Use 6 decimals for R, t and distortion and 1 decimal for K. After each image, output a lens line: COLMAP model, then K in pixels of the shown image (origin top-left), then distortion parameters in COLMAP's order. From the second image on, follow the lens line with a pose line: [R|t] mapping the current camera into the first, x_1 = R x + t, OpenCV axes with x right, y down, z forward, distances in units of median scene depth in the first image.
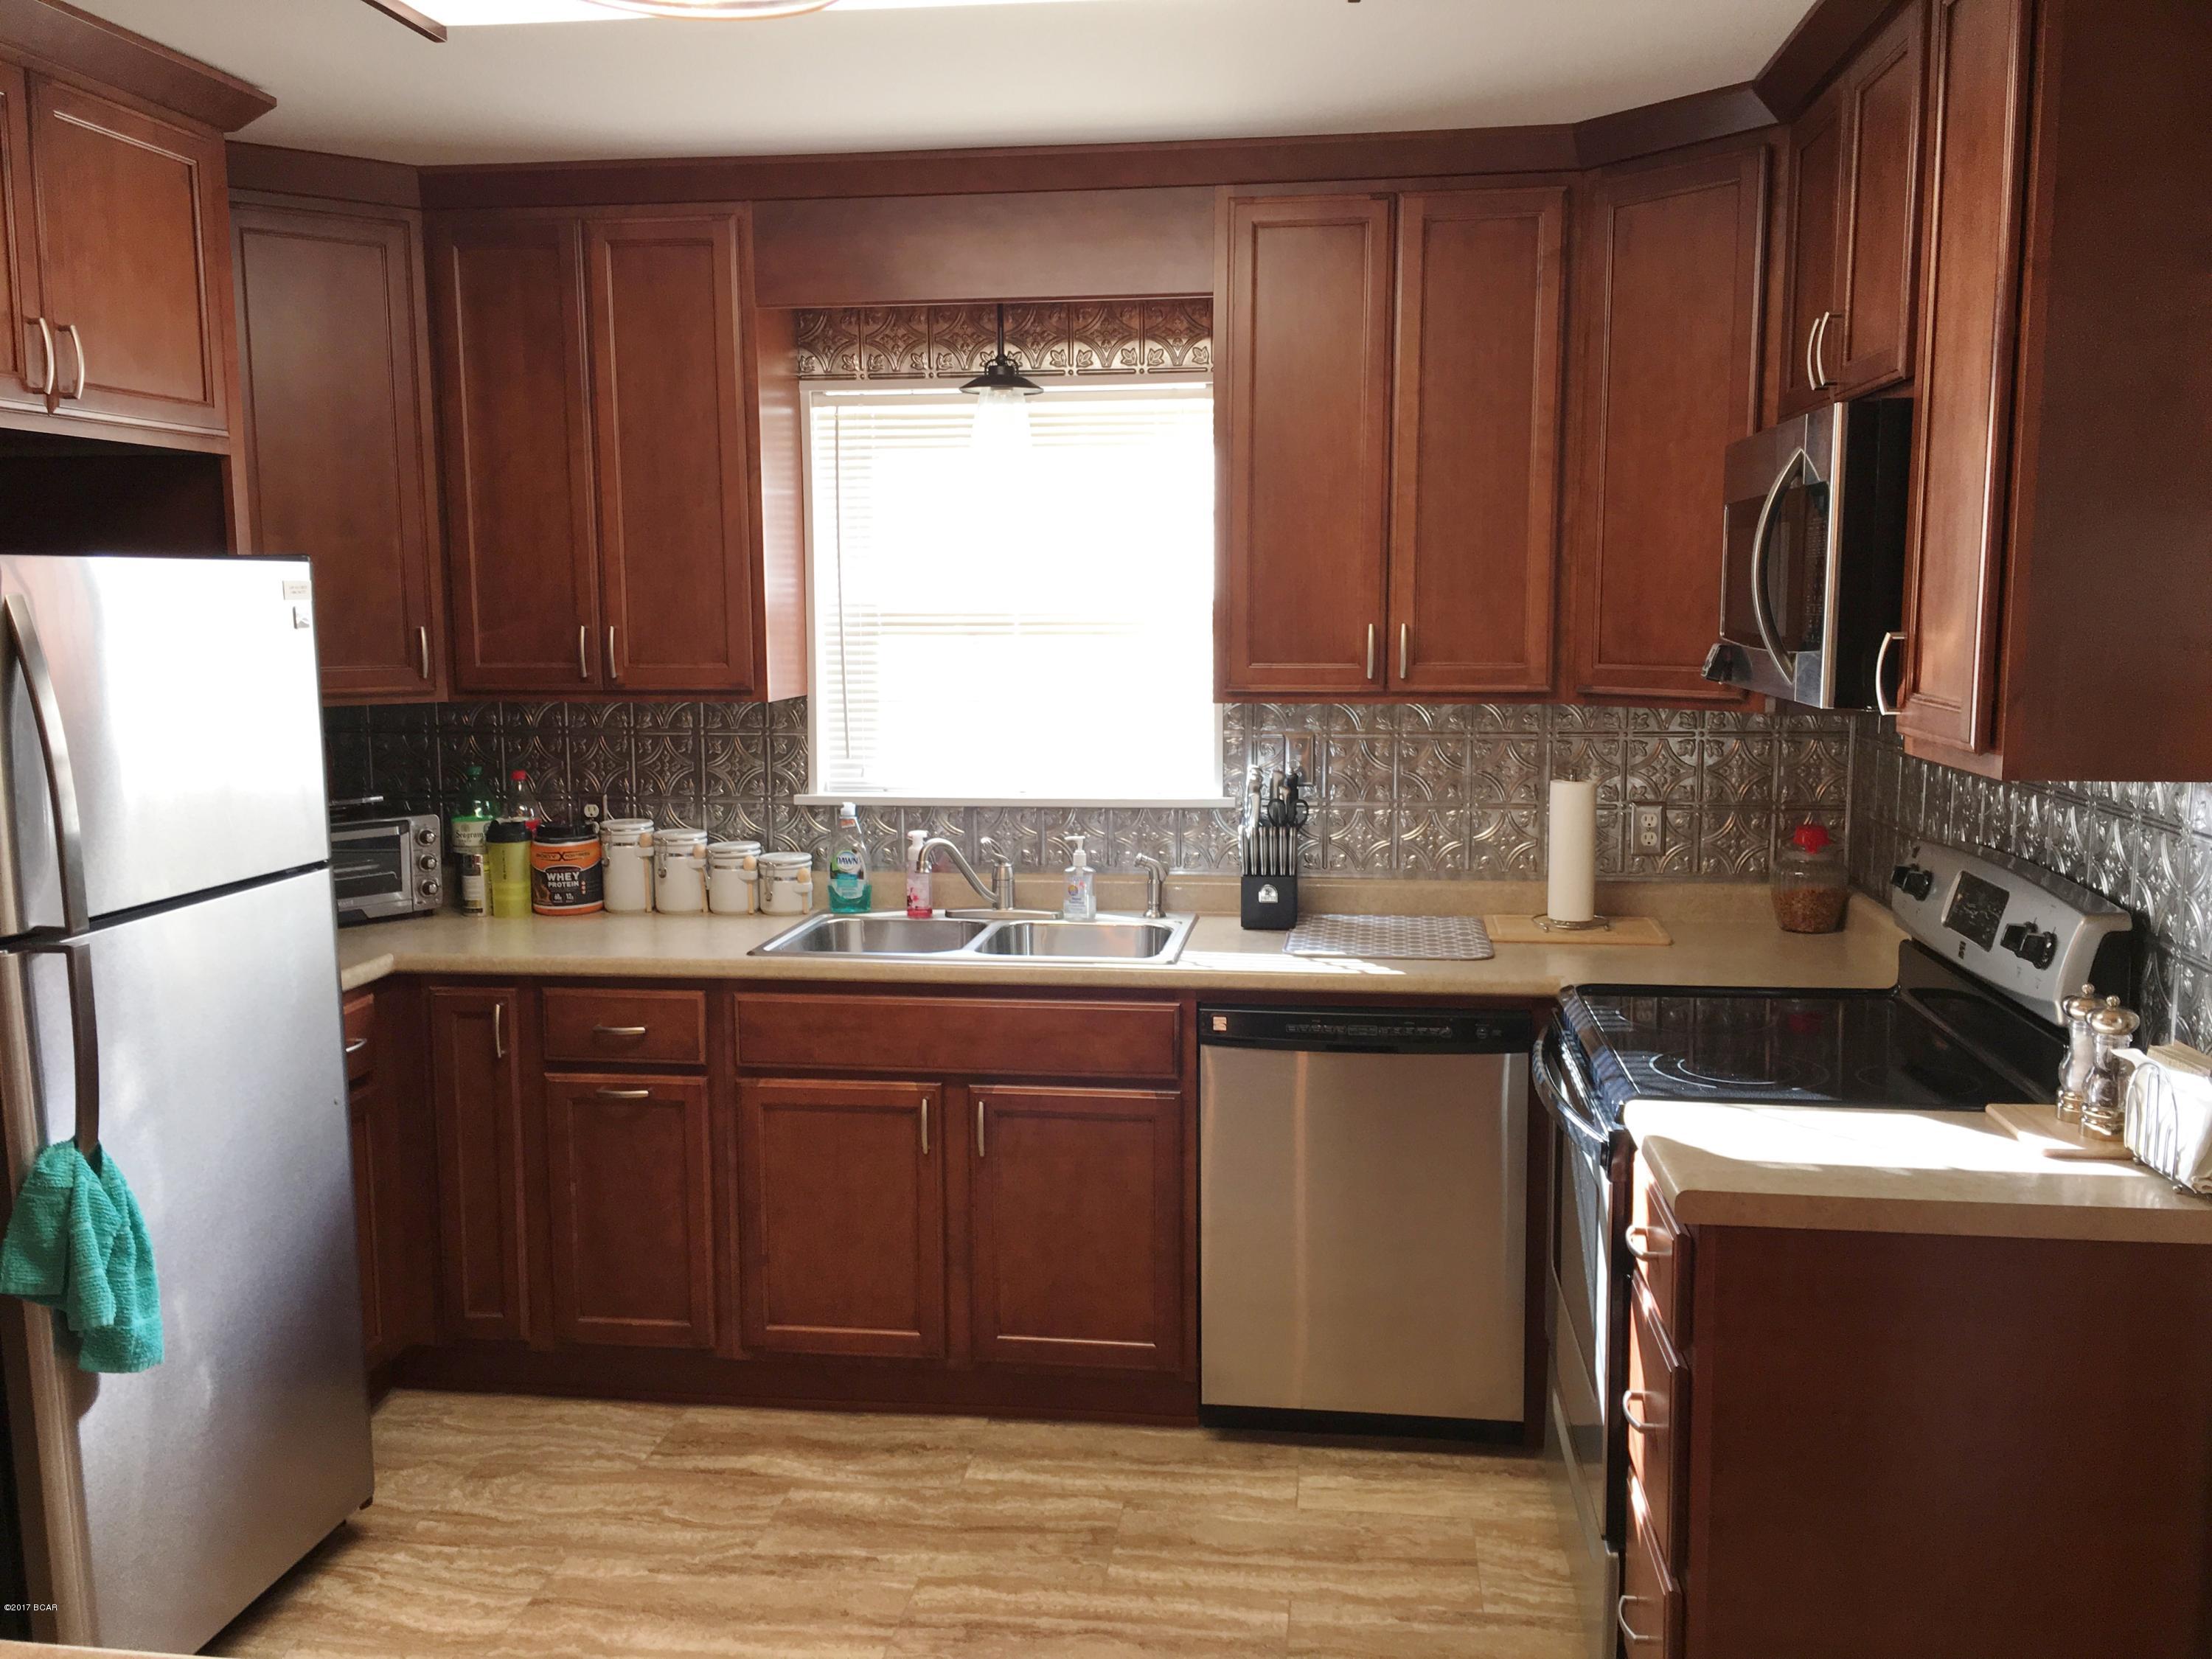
lens RADIAL K [[1879.6, 0, 1100.5], [0, 1879.6, 832.9], [0, 0, 1]] dist [0.086608, -0.119015]
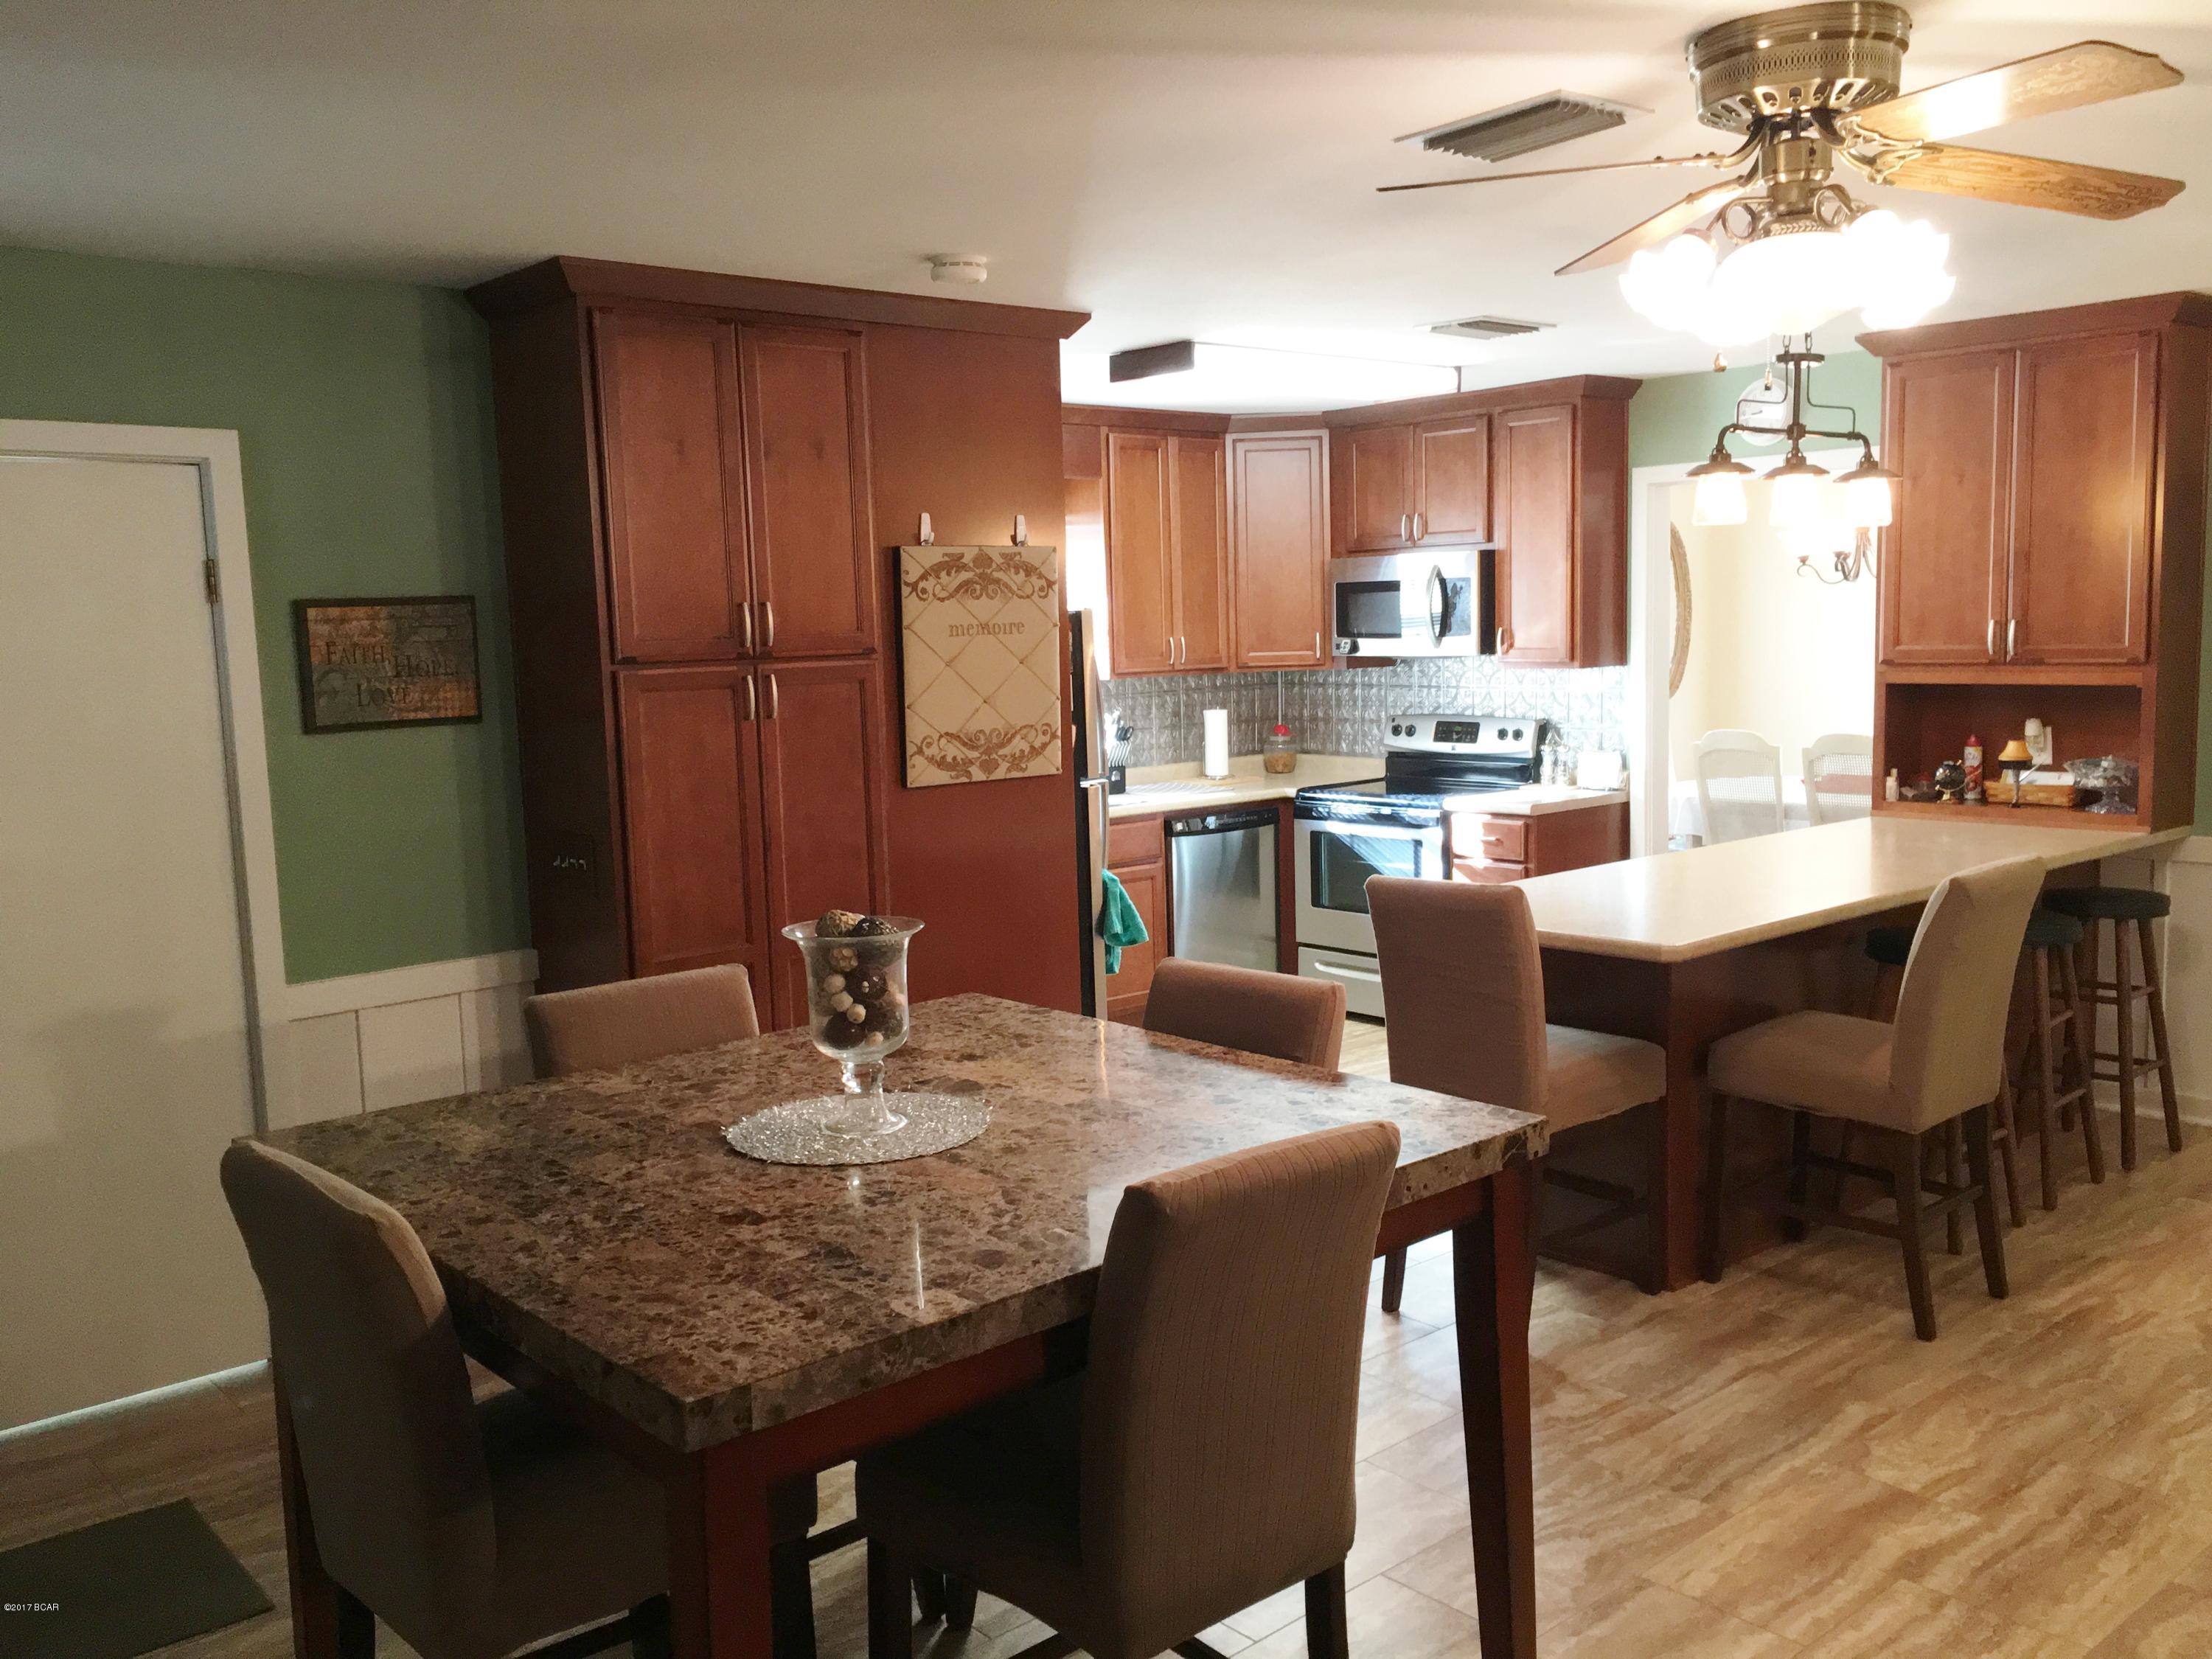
lens RADIAL K [[1879.6, 0, 1100.5], [0, 1879.6, 832.9], [0, 0, 1]] dist [0.086608, -0.119015]
pose [[0.661081, -0.098635, 0.743804, -1.434516], [0.120681, 0.992393, 0.024340, 0.042687], [-0.740546, 0.073672, 0.667955, -0.314627]]
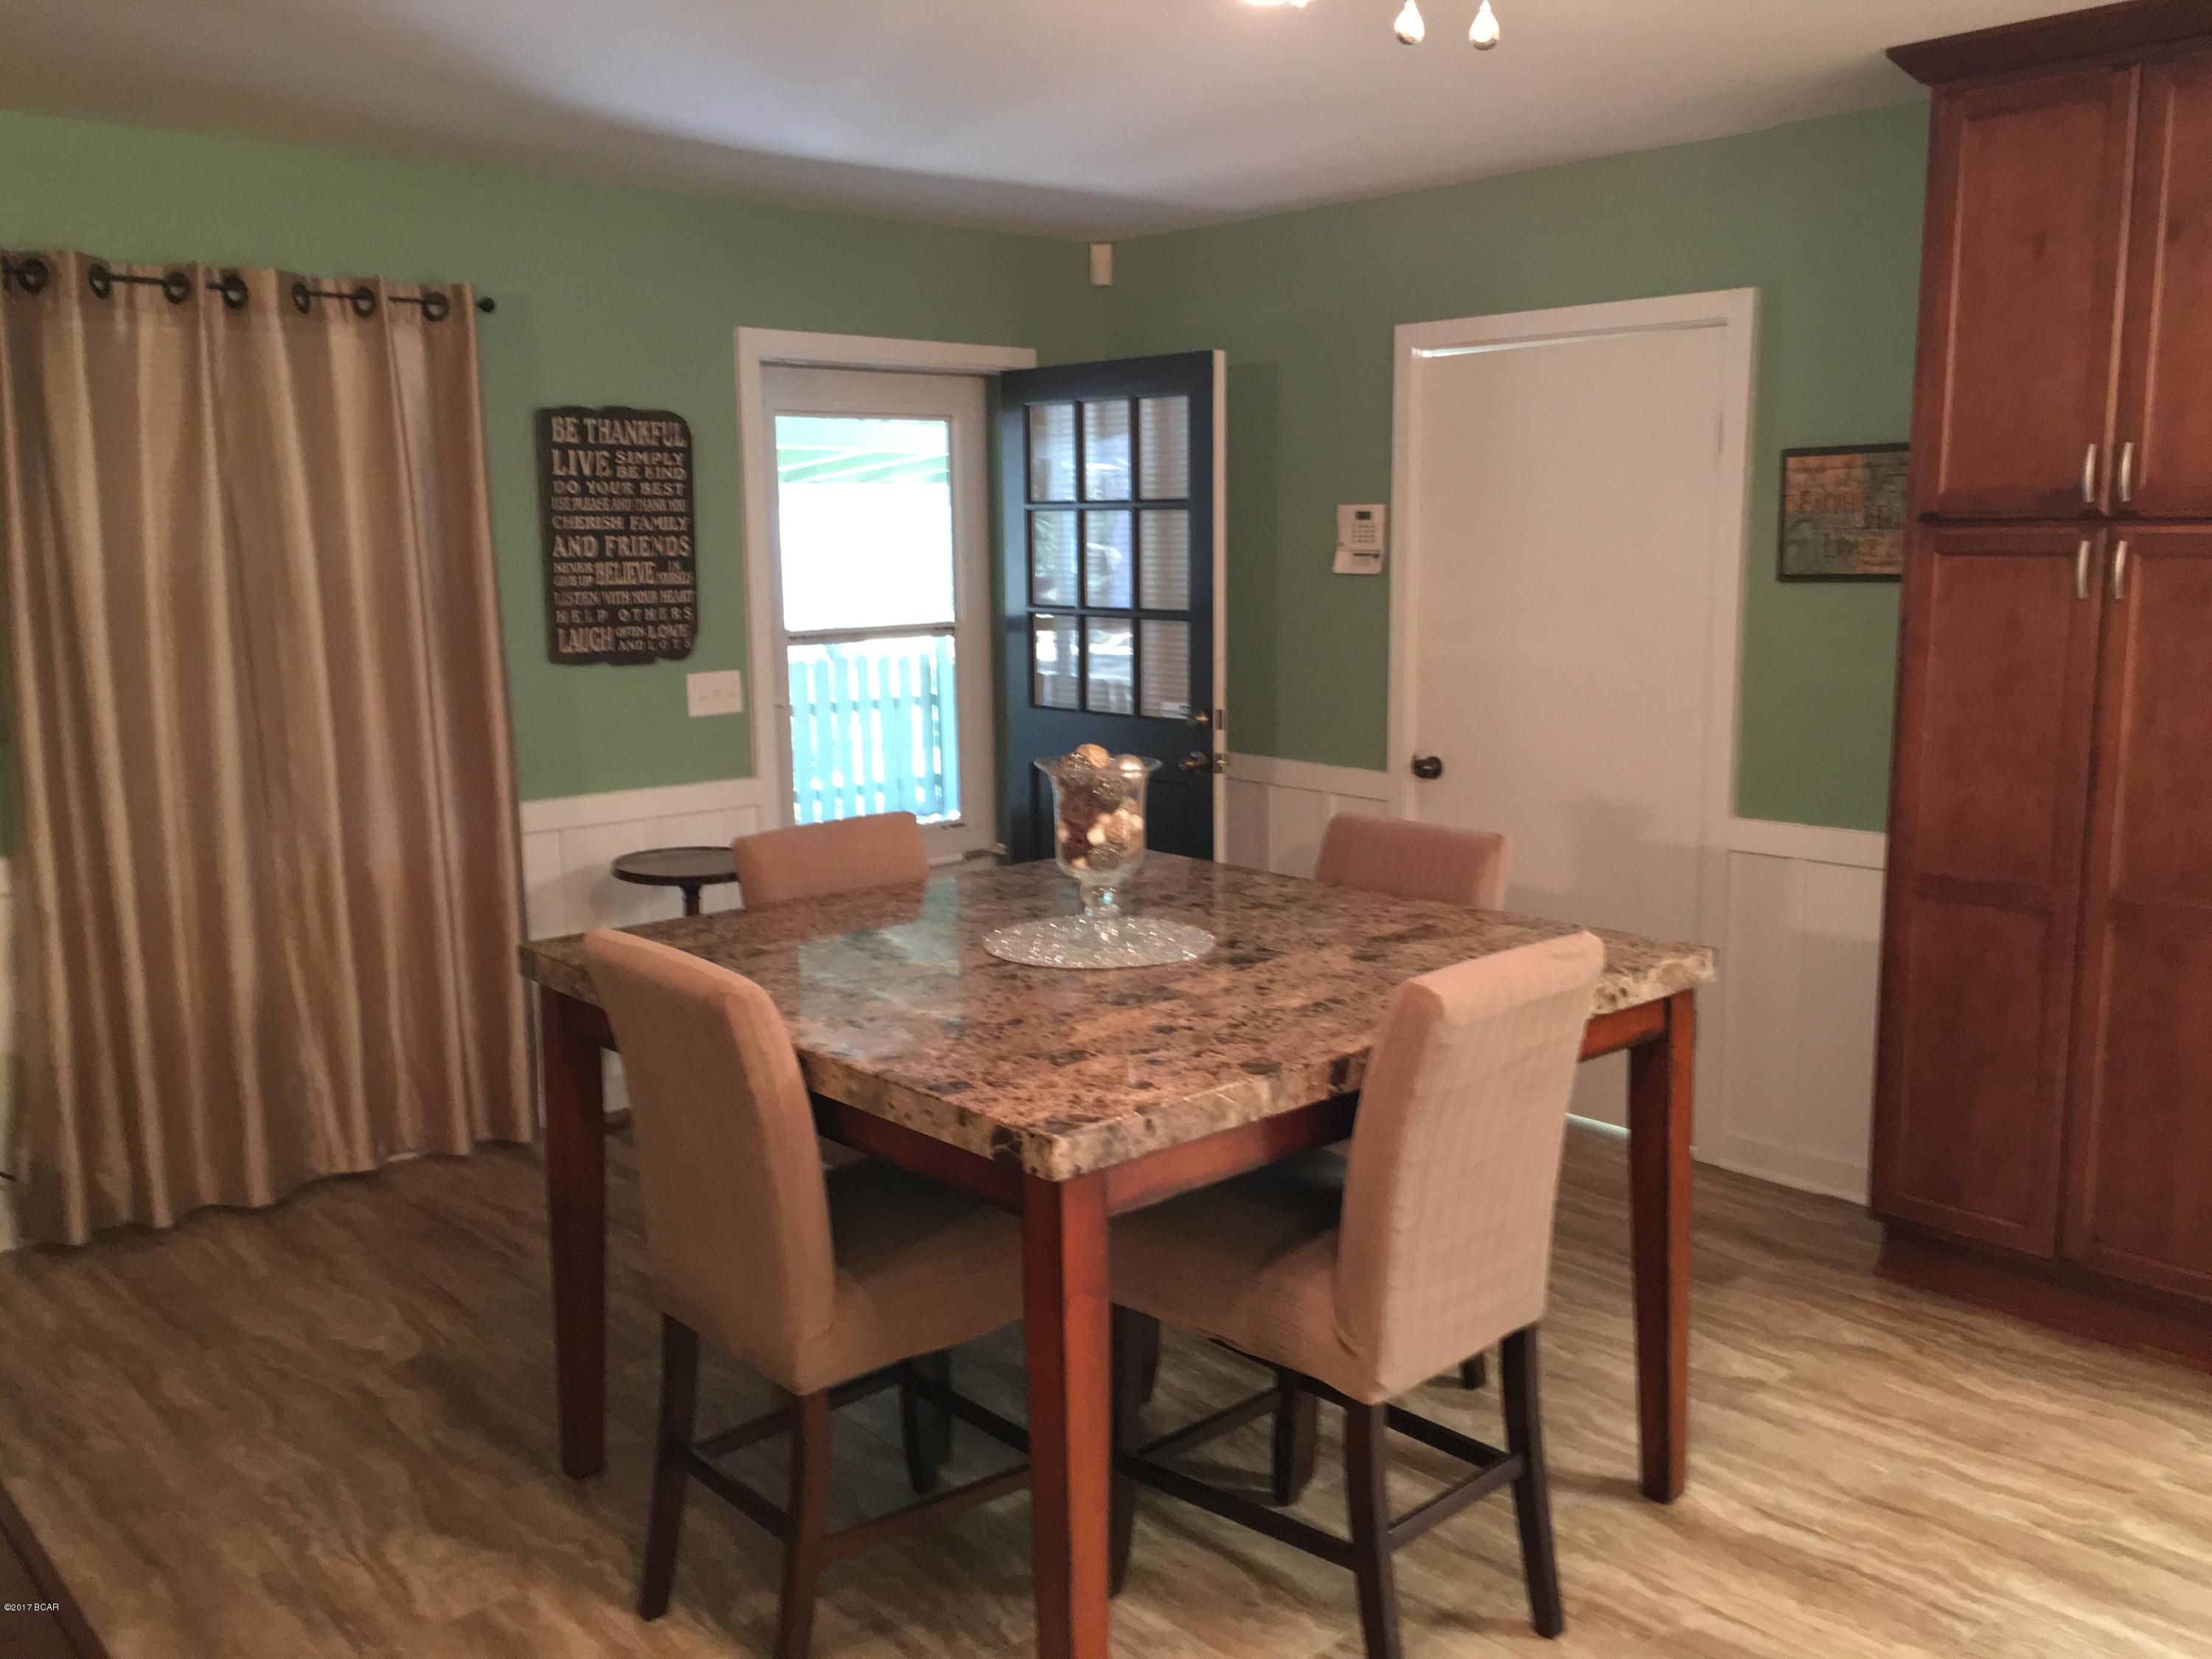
lens RADIAL K [[1879.6, 0, 1100.5], [0, 1879.6, 832.9], [0, 0, 1]] dist [0.086608, -0.119015]
pose [[0.756677, 0.105806, -0.645171, -0.444988], [-0.077287, 0.994374, 0.072430, 0.055865], [0.649205, -0.004943, 0.760597, -0.368809]]
